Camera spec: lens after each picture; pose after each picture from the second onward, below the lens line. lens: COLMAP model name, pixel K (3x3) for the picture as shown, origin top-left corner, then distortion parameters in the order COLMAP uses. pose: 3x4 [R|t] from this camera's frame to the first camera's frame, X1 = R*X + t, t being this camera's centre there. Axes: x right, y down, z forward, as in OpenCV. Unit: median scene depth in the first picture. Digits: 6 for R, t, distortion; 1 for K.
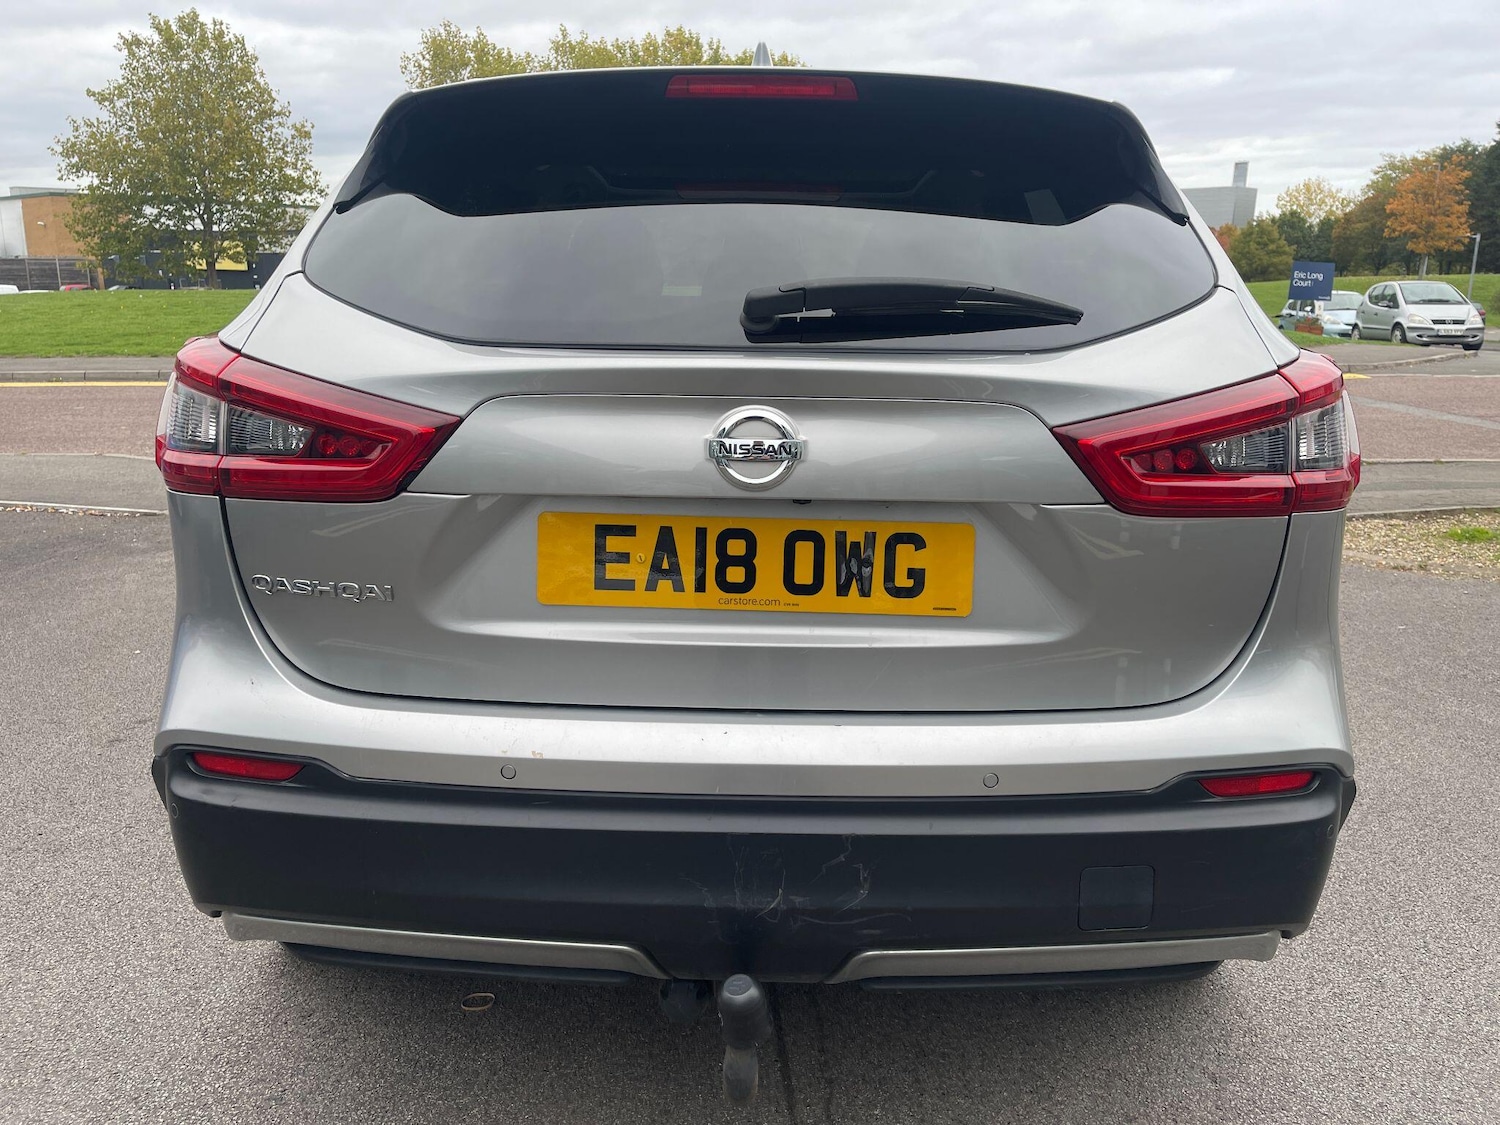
lens RADIAL K [[1127.7, 0, 750.6], [0, 1127.7, 563.8], [0, 0, 1]] dist [0.080346, -0.106594]
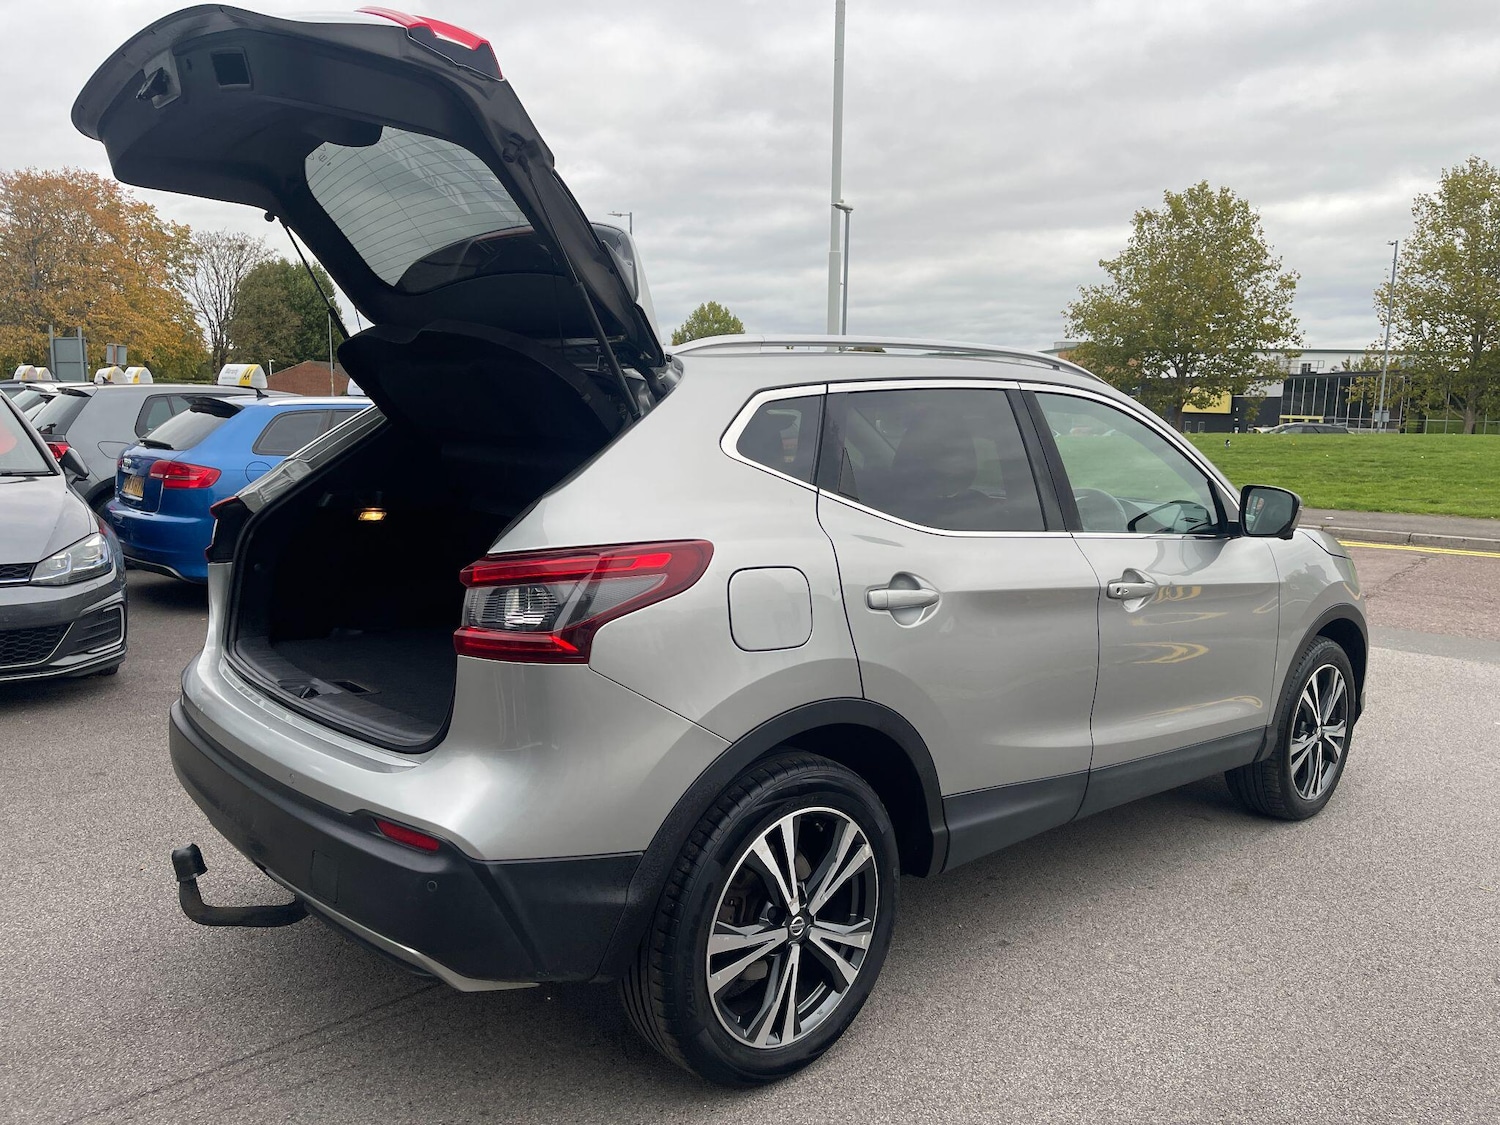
lens RADIAL K [[1127.7, 0, 765.2], [0, 1127.7, 566.5], [0, 0, 1]] dist [0.080346, -0.106594]
pose [[0.688545, 0.109243, -0.716918, 1.809395], [-0.192397, 0.980680, -0.035348, -0.184171], [0.699206, 0.162271, 0.696261, 0.266190]]
